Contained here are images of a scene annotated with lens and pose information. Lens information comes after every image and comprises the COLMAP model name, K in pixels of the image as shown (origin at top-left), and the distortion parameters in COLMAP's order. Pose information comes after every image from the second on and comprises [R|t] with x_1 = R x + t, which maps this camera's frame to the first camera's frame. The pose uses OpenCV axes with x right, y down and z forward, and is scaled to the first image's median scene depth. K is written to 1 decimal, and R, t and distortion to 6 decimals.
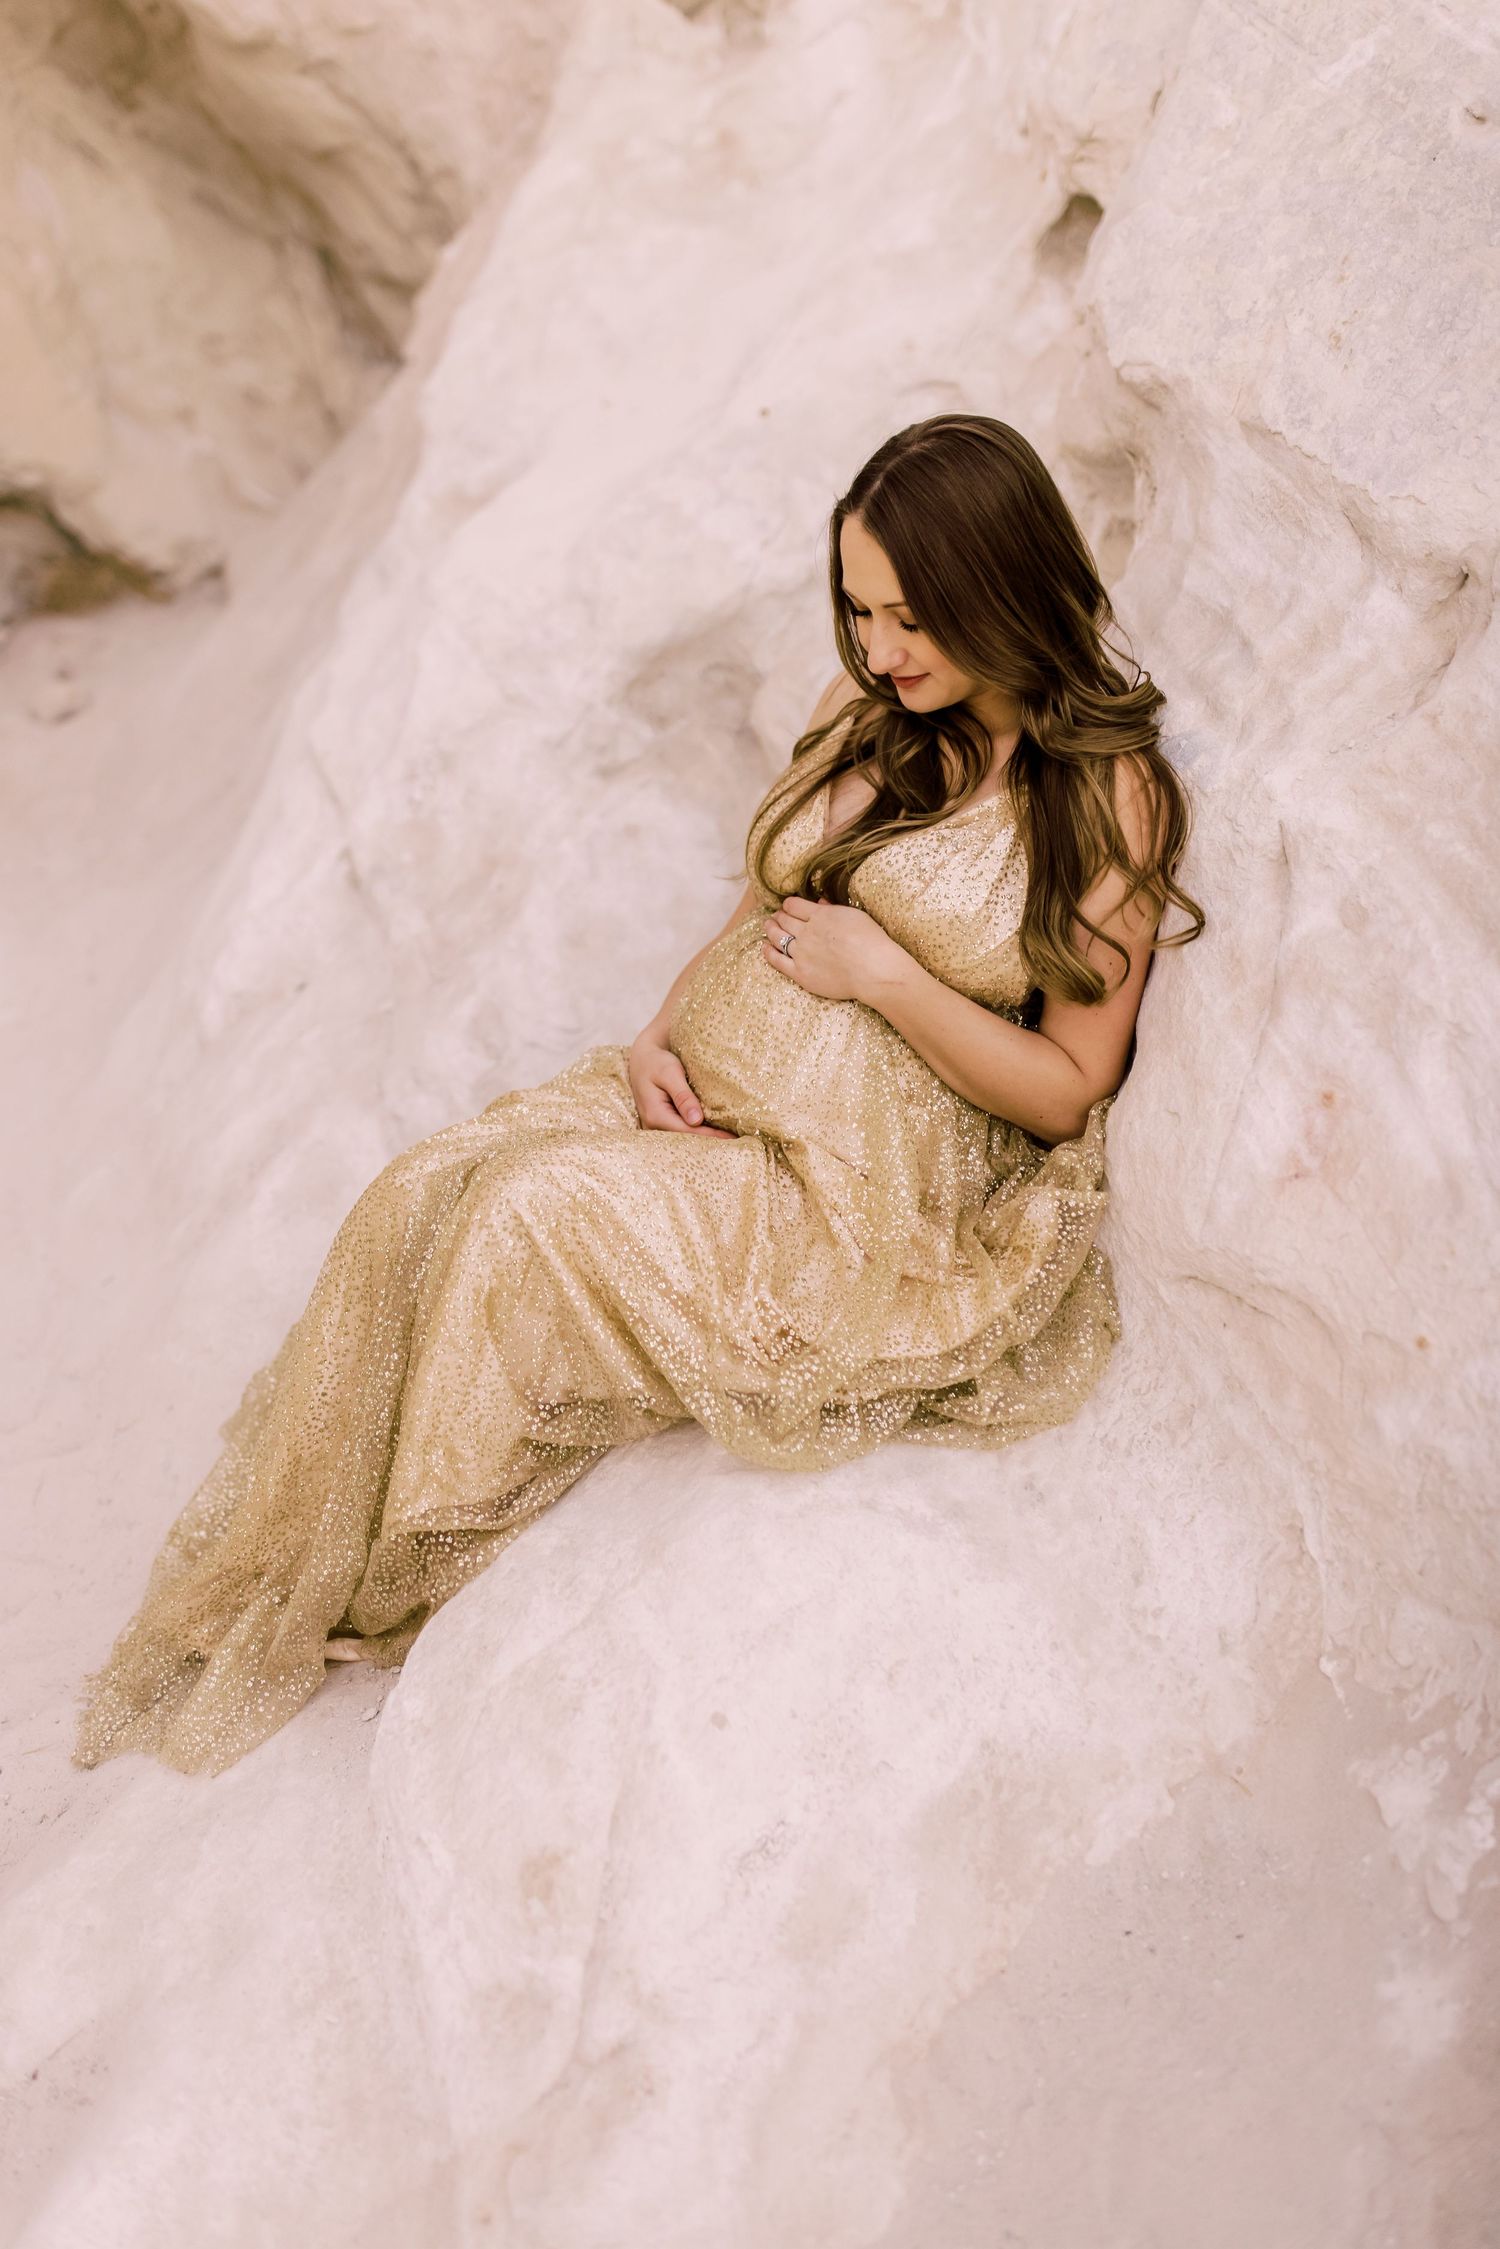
lens RADIAL K [[2125.1, 0, 693.0], [0, 2125.1, 1087.6], [0, 0, 1]] dist [0.006307, 0.000000]
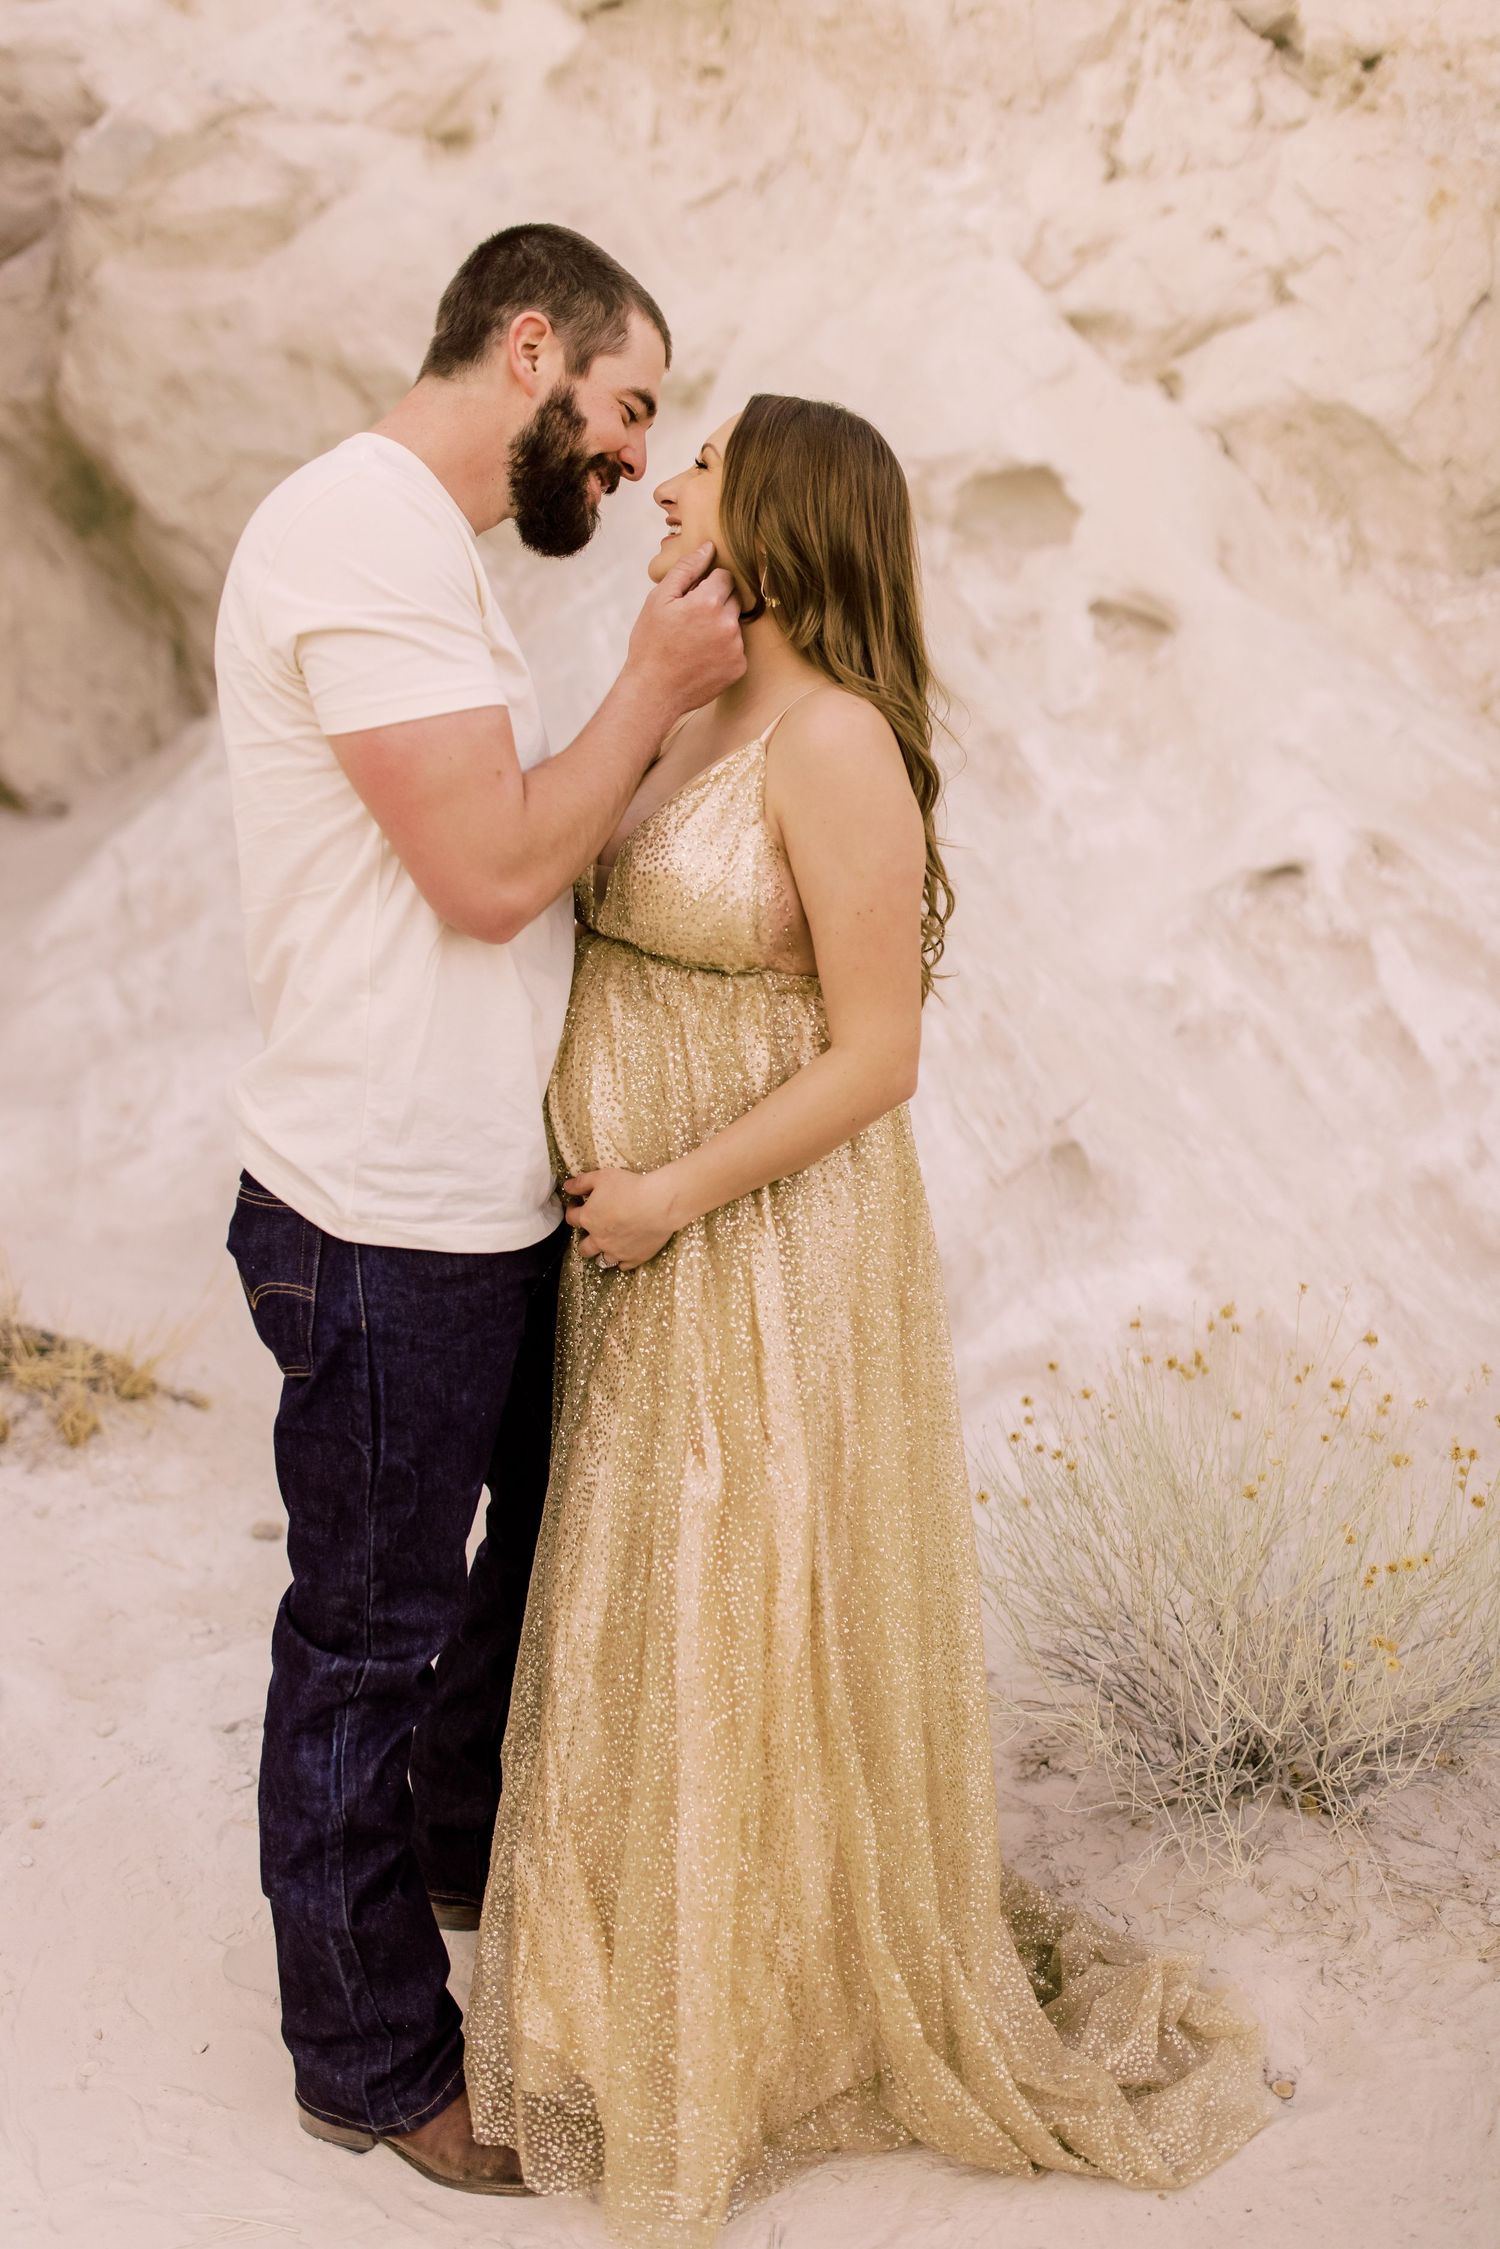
lens RADIAL K [[2125.1, 0, 728.5], [0, 2125.1, 1082.3], [0, 0, 1]] dist [0.006307, 0.000000]
pose [[0.962680, 0.235258, 0.133791, 0.296077], [-0.197398, 0.948548, -0.247571, 0.780726], [-0.185150, 0.211921, 0.959588, -1.829170]]
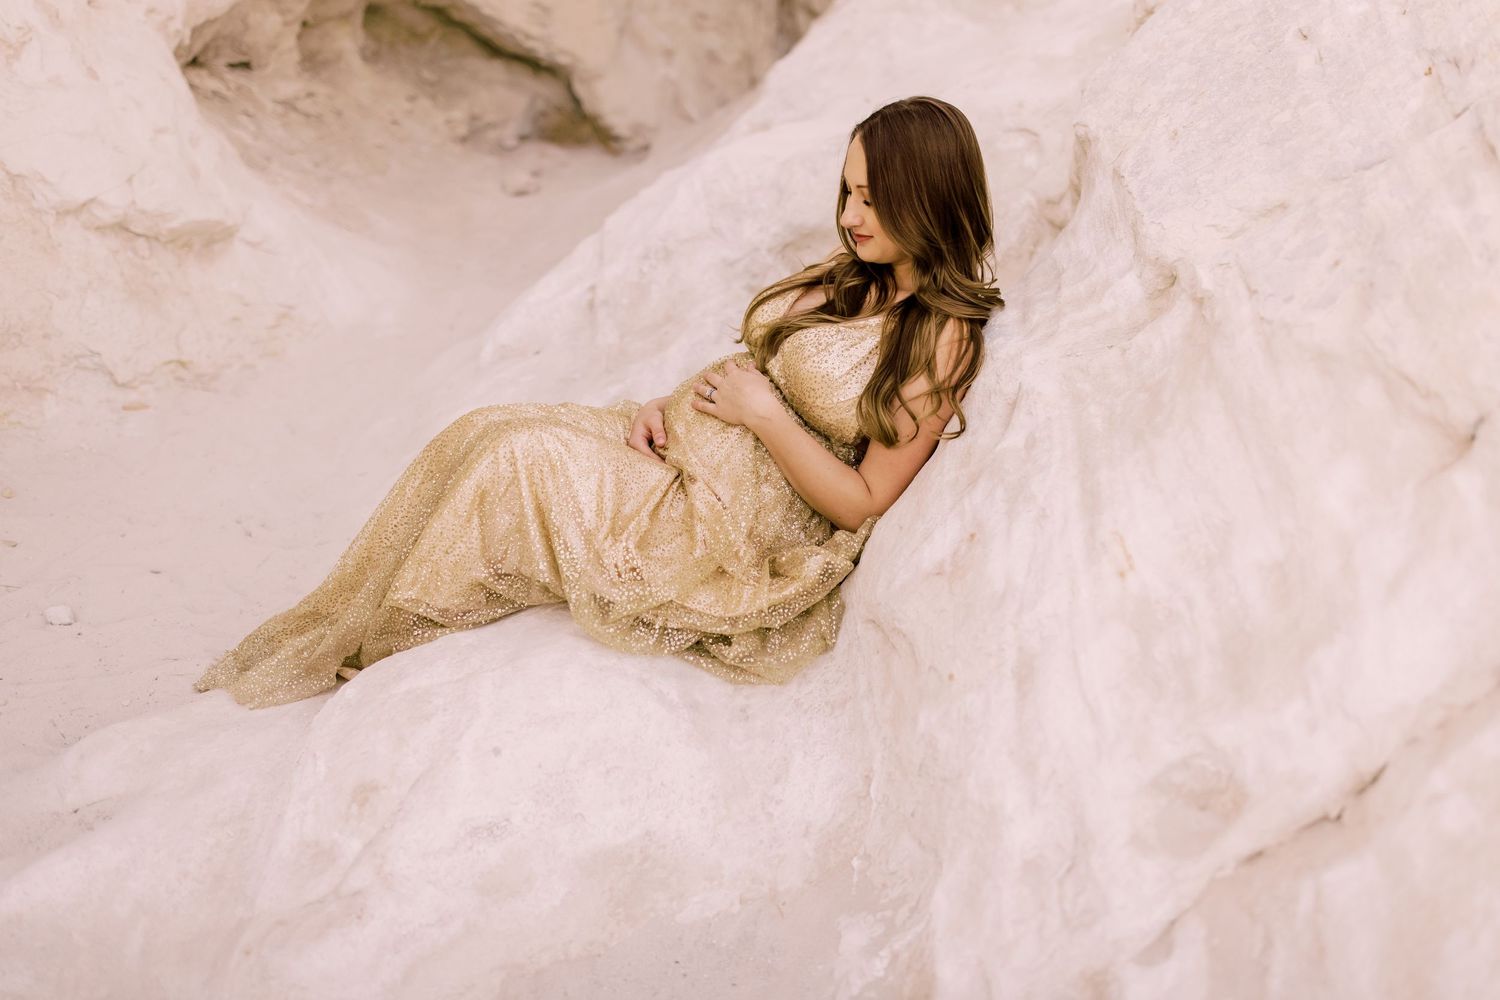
lens RADIAL K [[1417.4, 0, 756.1], [0, 1417.4, 488.3], [0, 0, 1]] dist [0.006307, 0.000000]
pose [[0.933160, 0.334122, -0.132567, 0.246864], [-0.342606, 0.938316, -0.046724, 0.070870], [0.108778, 0.089020, 0.990072, -0.102620]]
